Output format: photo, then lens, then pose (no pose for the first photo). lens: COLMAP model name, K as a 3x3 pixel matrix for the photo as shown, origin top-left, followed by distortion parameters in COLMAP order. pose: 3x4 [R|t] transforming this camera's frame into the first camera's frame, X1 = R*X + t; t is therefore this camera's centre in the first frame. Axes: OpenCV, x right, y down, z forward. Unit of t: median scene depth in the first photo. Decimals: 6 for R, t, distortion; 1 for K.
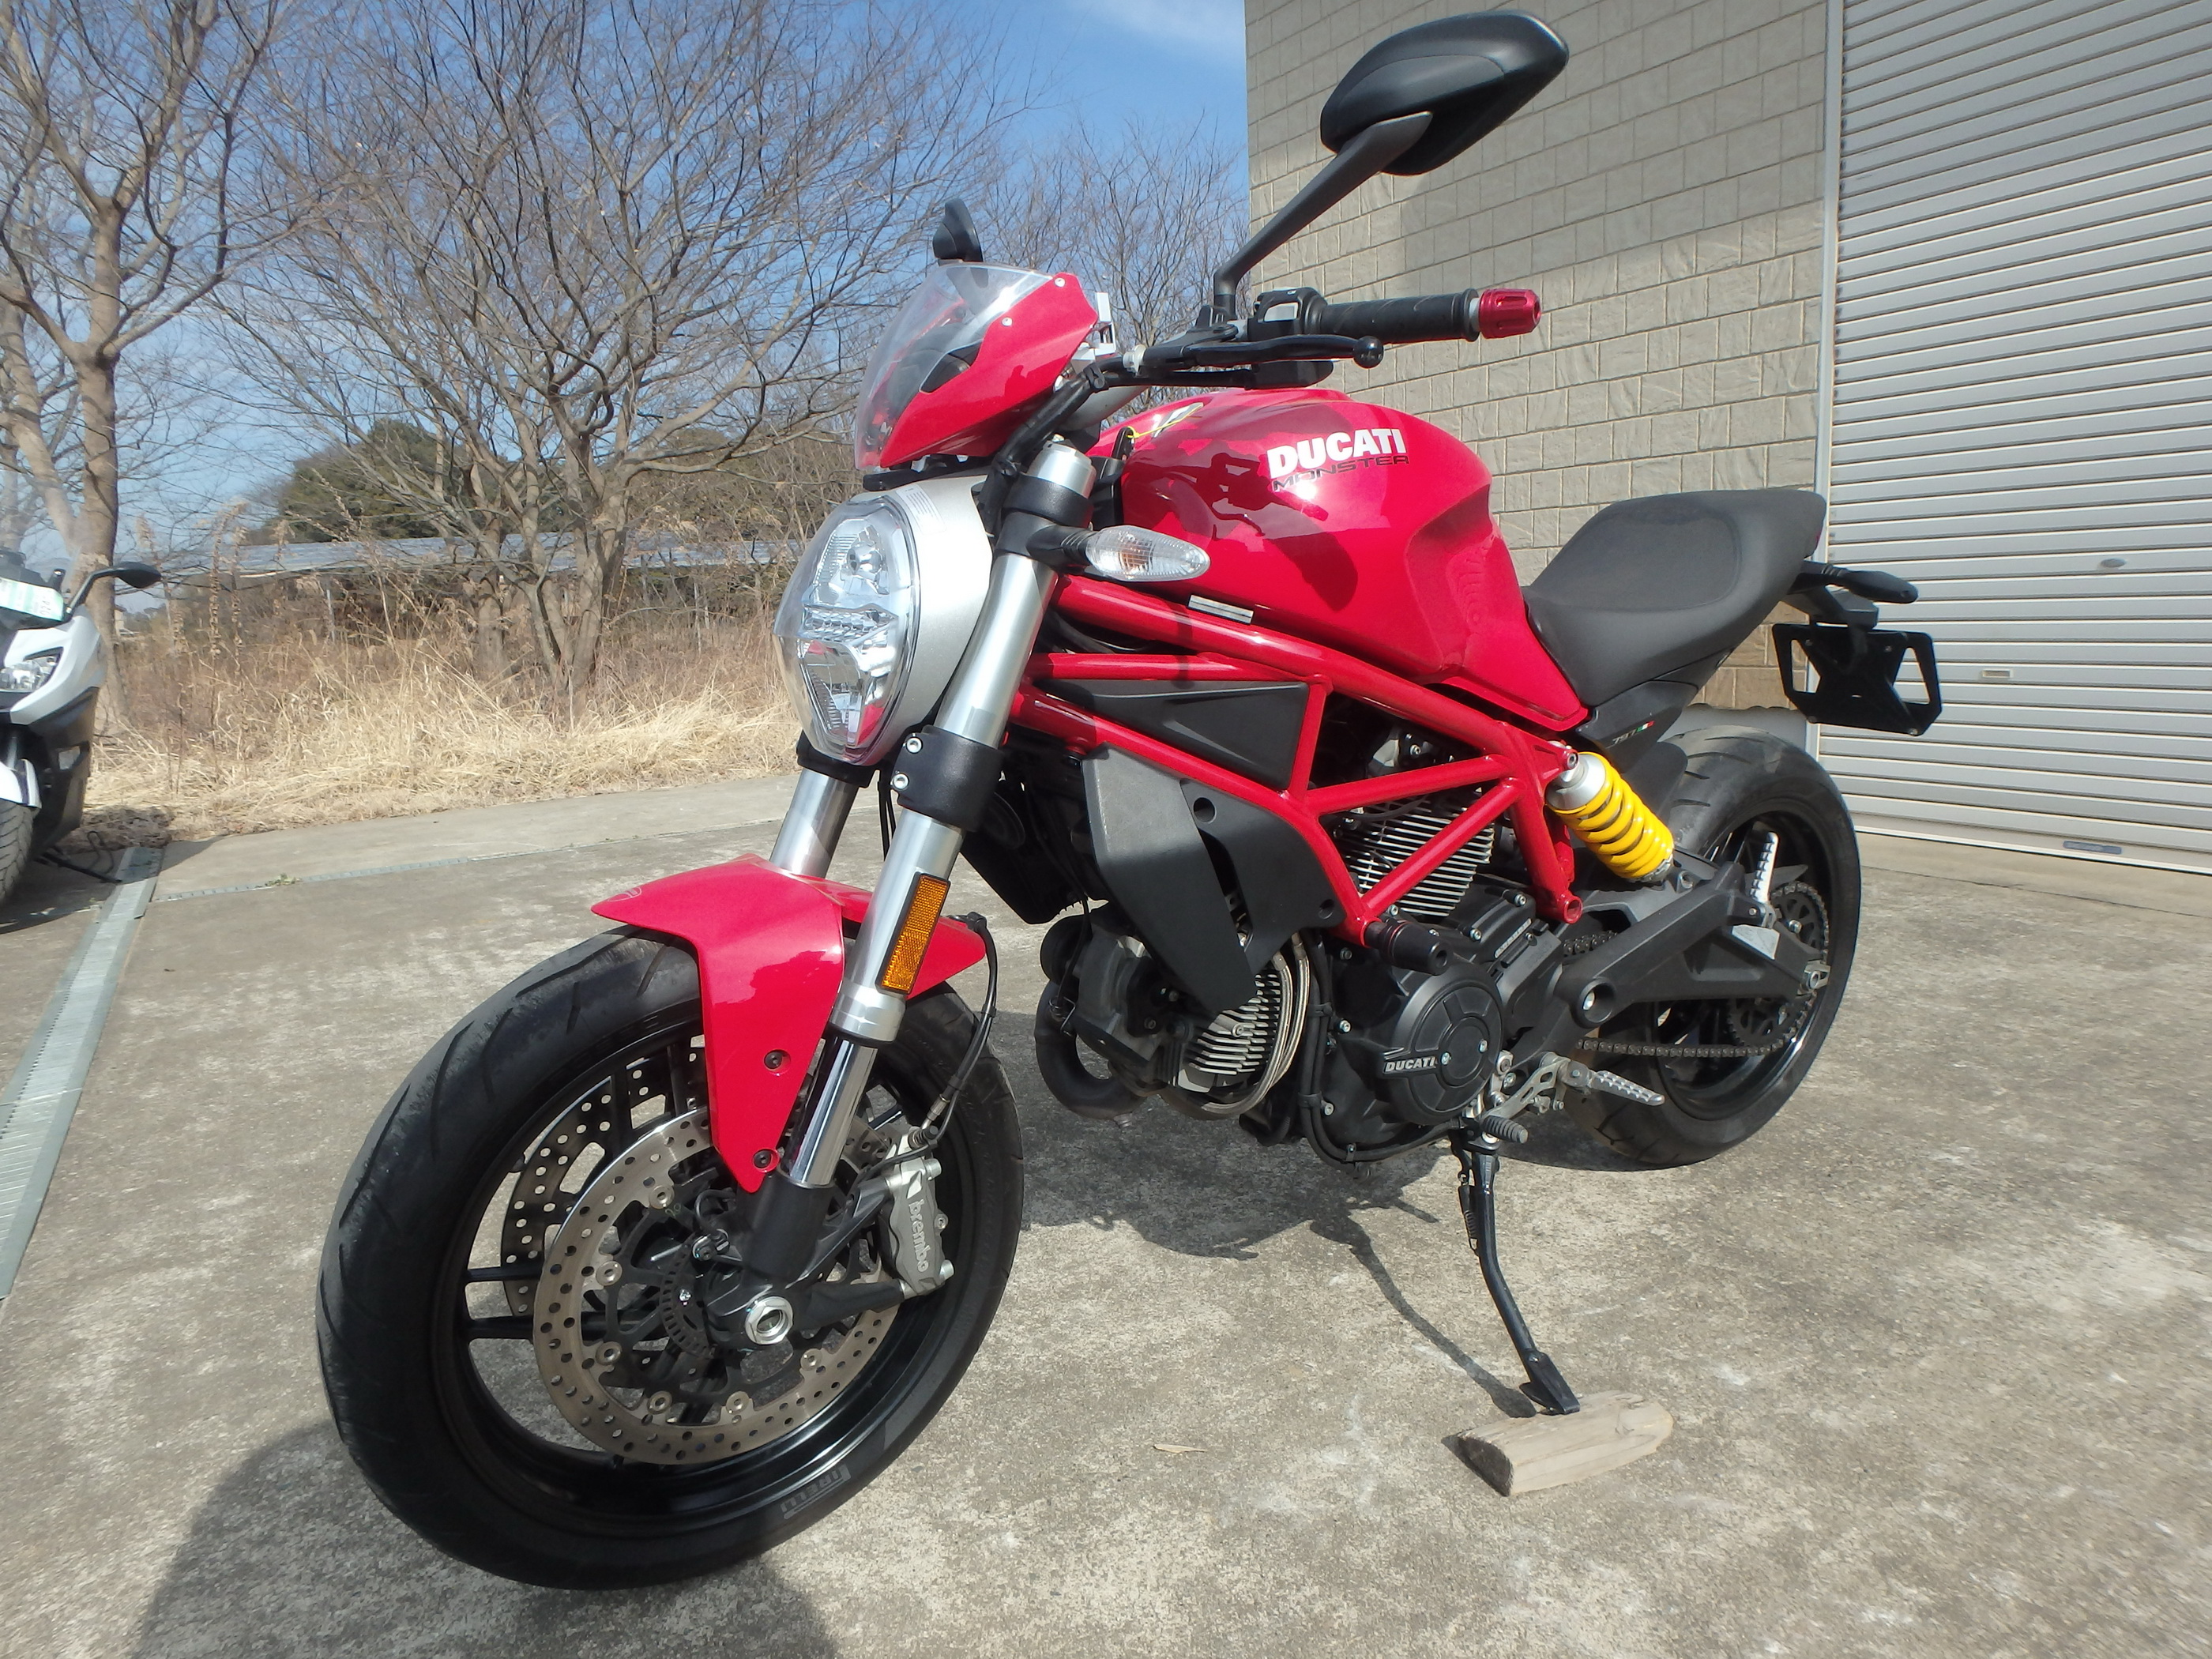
lens RADIAL K [[1362.7, 0, 1108.0], [0, 1362.7, 840.8], [0, 0, 1]] dist [-0.040481, 0.001201]
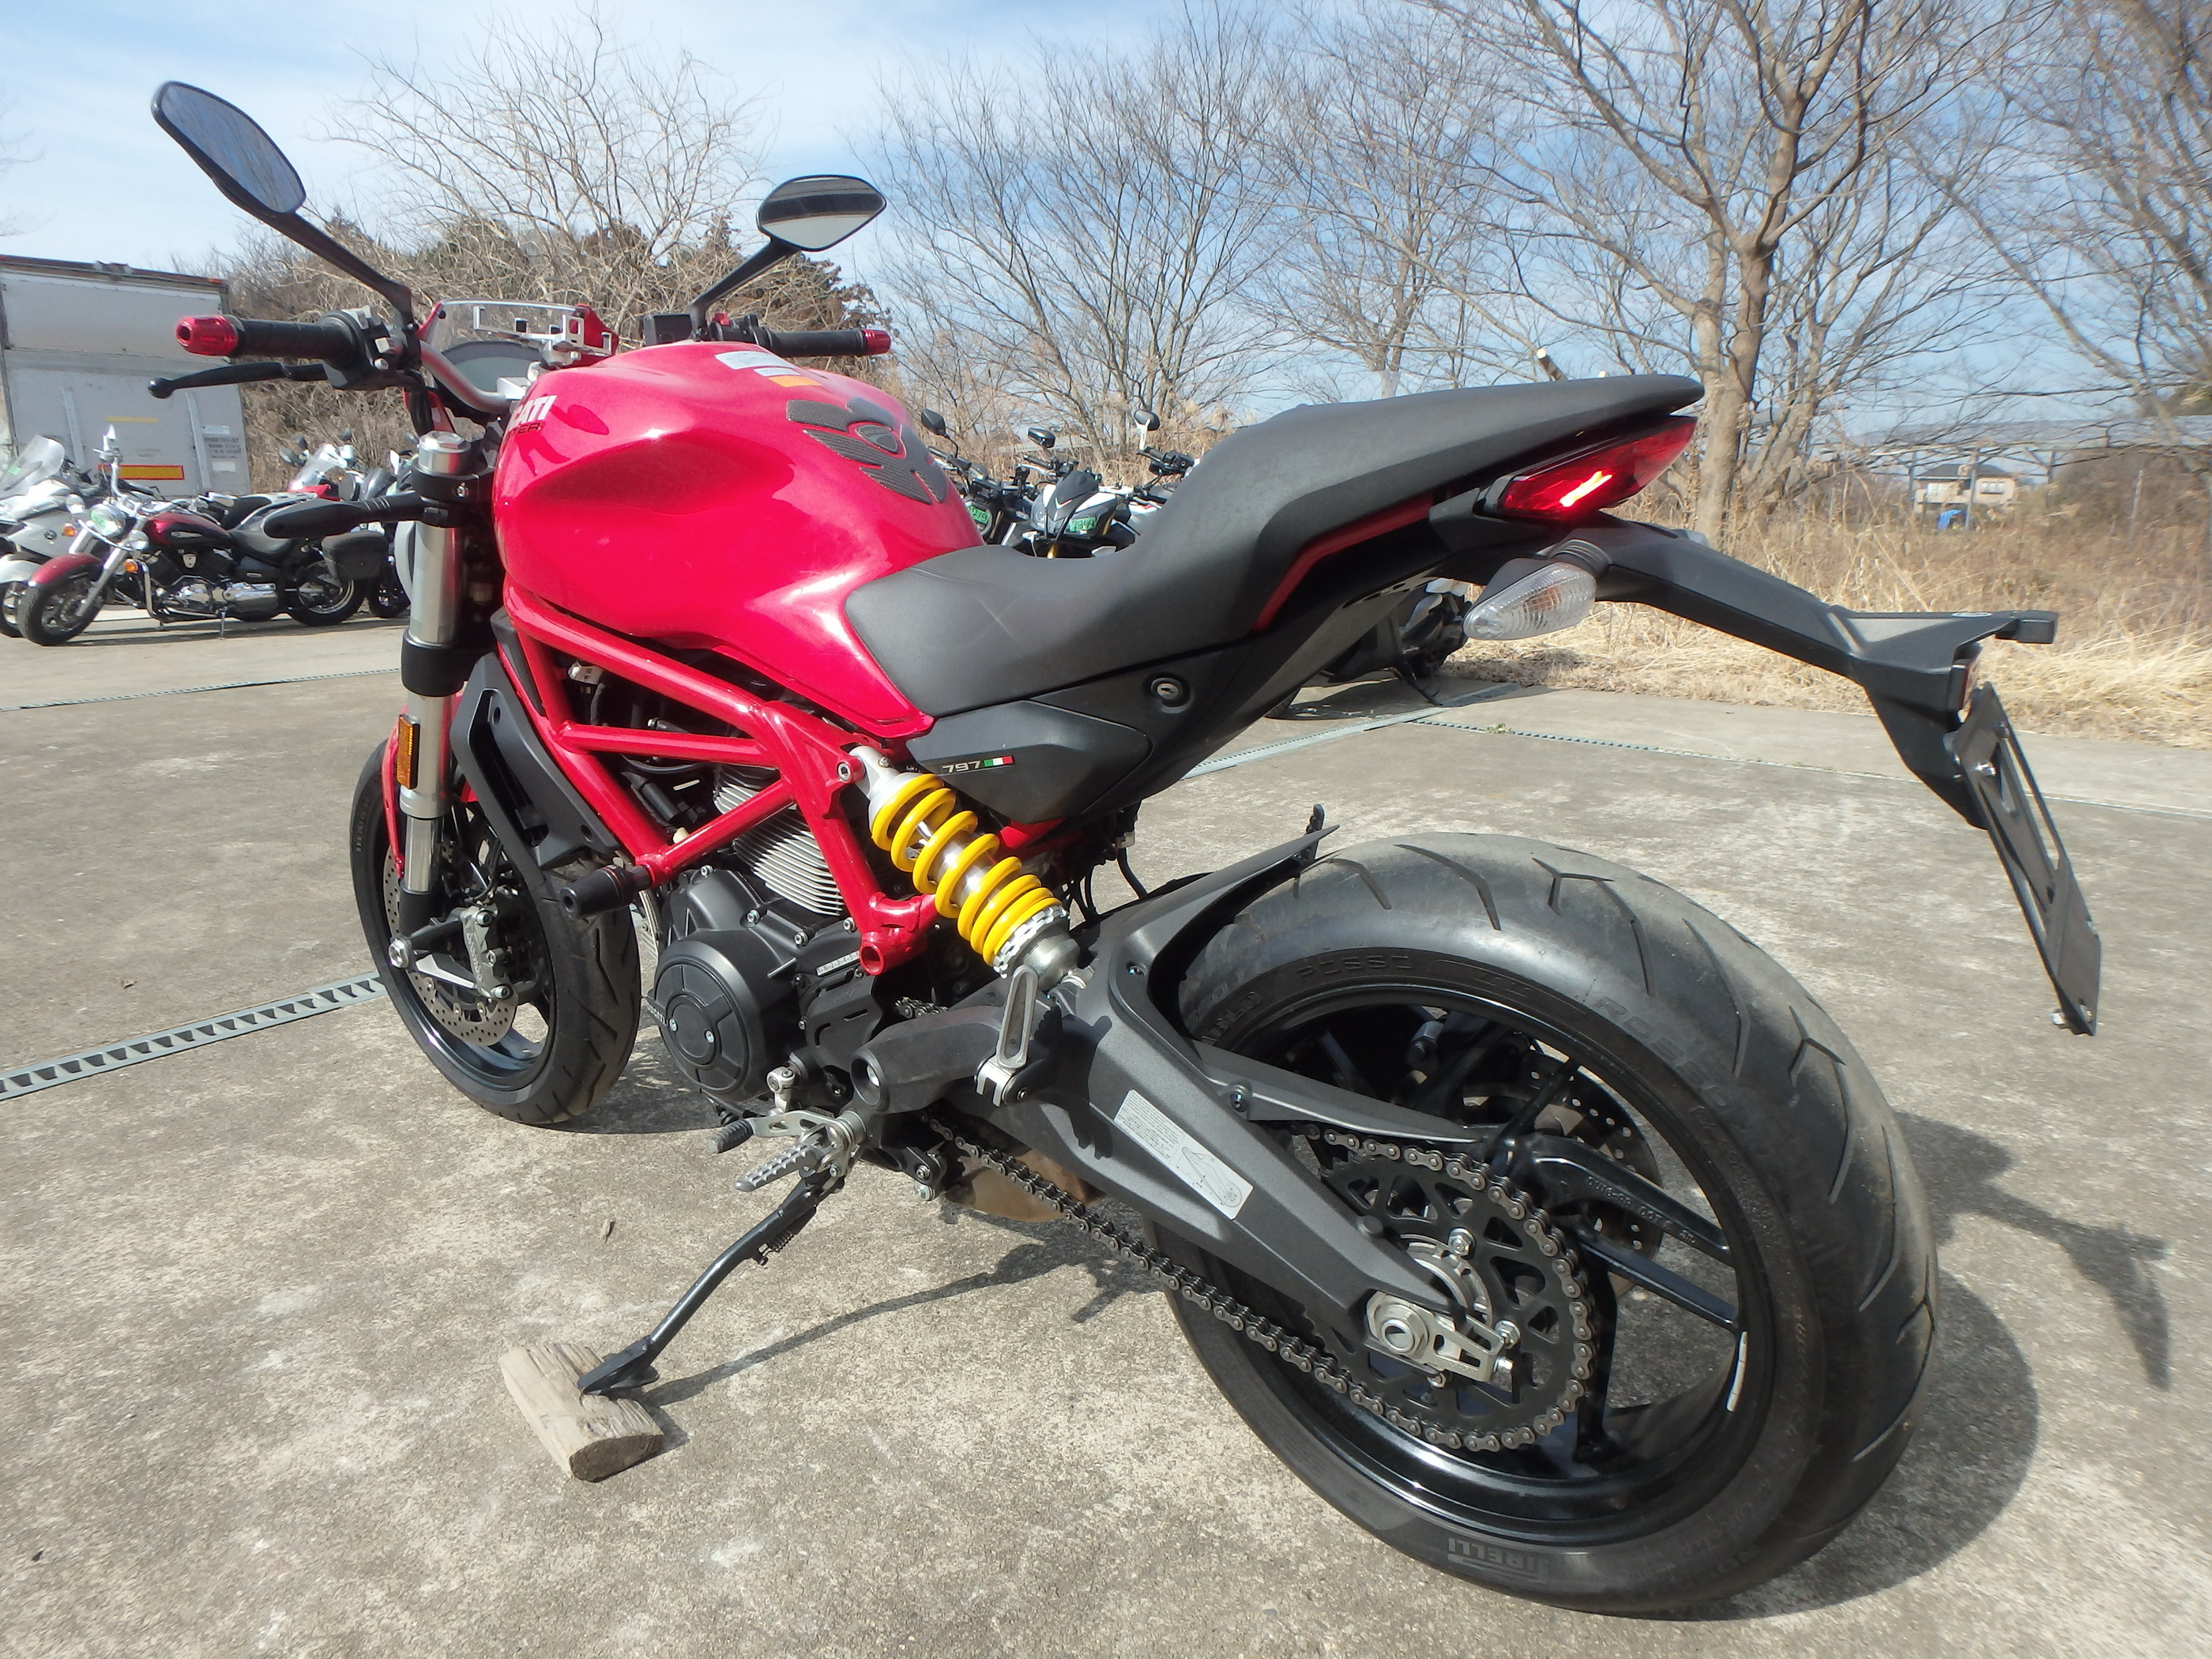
lens RADIAL K [[1362.7, 0, 1108.0], [0, 1362.7, 840.8], [0, 0, 1]] dist [-0.040481, 0.001201]
pose [[0.350750, 0.263658, -0.898587, 1.098254], [-0.179356, 0.960698, 0.211873, -0.211738], [0.919133, 0.086853, 0.384253, 0.817847]]
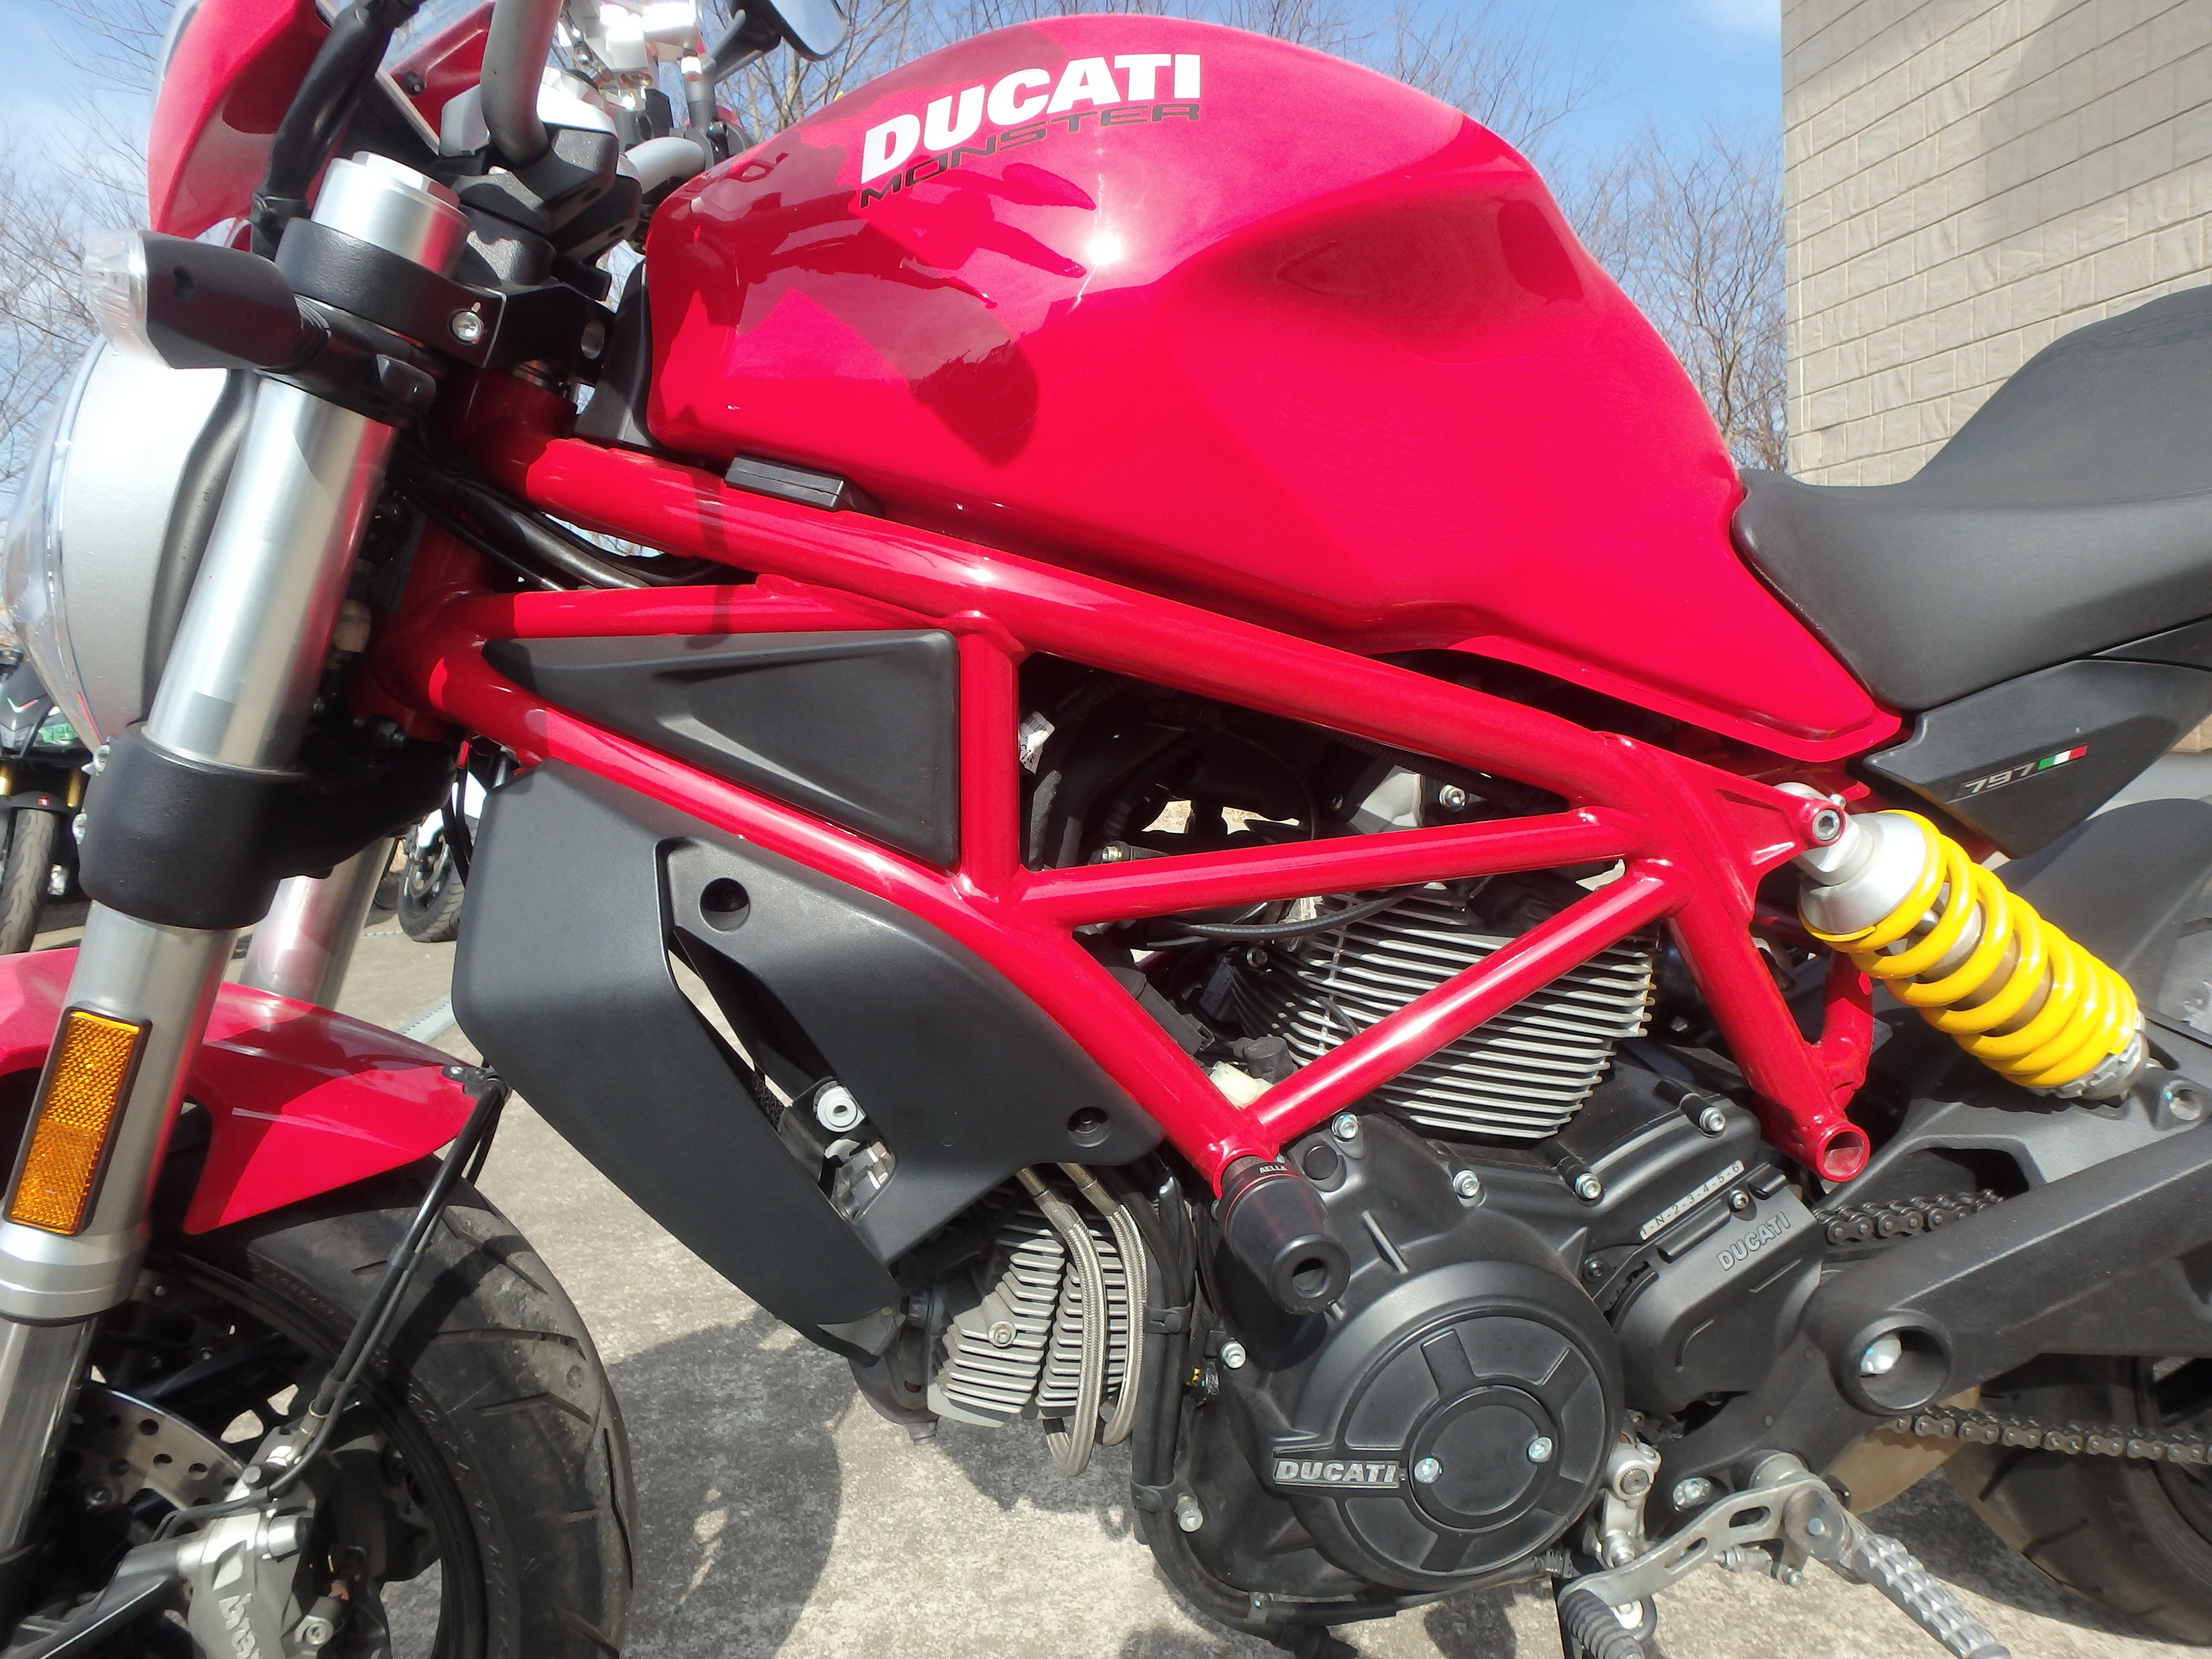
lens RADIAL K [[1356.6, 0, 1114.5], [0, 1356.6, 820.2], [0, 0, 1]] dist [-0.028505, 0.002264]
pose [[0.918224, 0.029738, -0.394944, 0.293759], [-0.049669, 0.997951, -0.040334, -0.030677], [0.392936, 0.056652, 0.917819, 0.482920]]
